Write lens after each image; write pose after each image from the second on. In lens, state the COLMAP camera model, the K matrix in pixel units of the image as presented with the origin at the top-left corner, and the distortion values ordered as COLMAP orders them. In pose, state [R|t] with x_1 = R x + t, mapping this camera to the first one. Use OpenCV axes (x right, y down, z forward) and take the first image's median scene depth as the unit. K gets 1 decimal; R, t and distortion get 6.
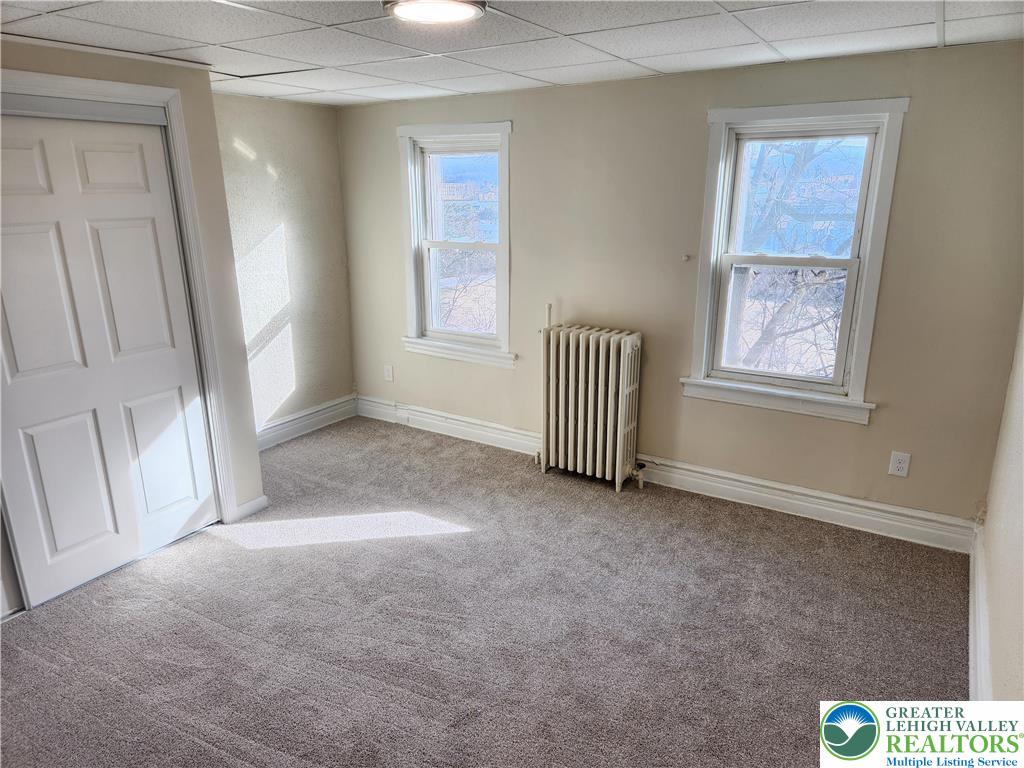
lens RADIAL K [[688.6, 0, 512.0], [0, 688.6, 384.0], [0, 0, 1]] dist [0.005181, 0.001396]
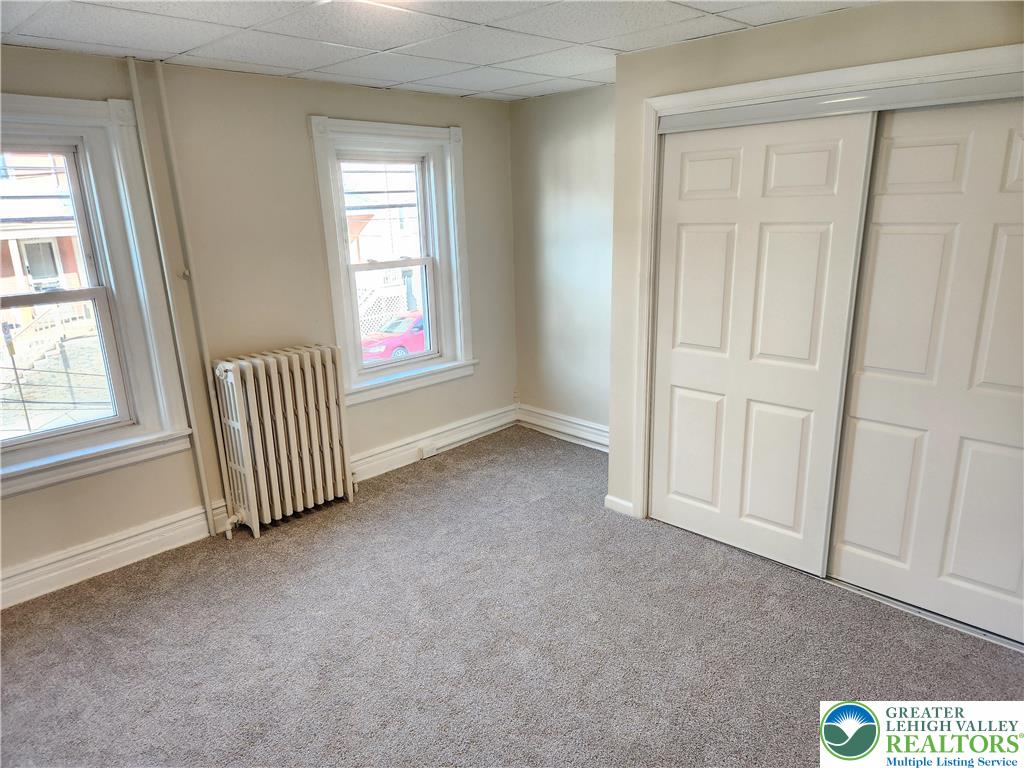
lens RADIAL K [[688.6, 0, 512.0], [0, 688.6, 384.0], [0, 0, 1]] dist [0.005181, 0.001396]
pose [[0.209051, -0.262135, 0.942116, -0.696108], [0.299505, 0.934268, 0.193493, -0.129508], [-0.930911, 0.241719, 0.273820, 0.456881]]
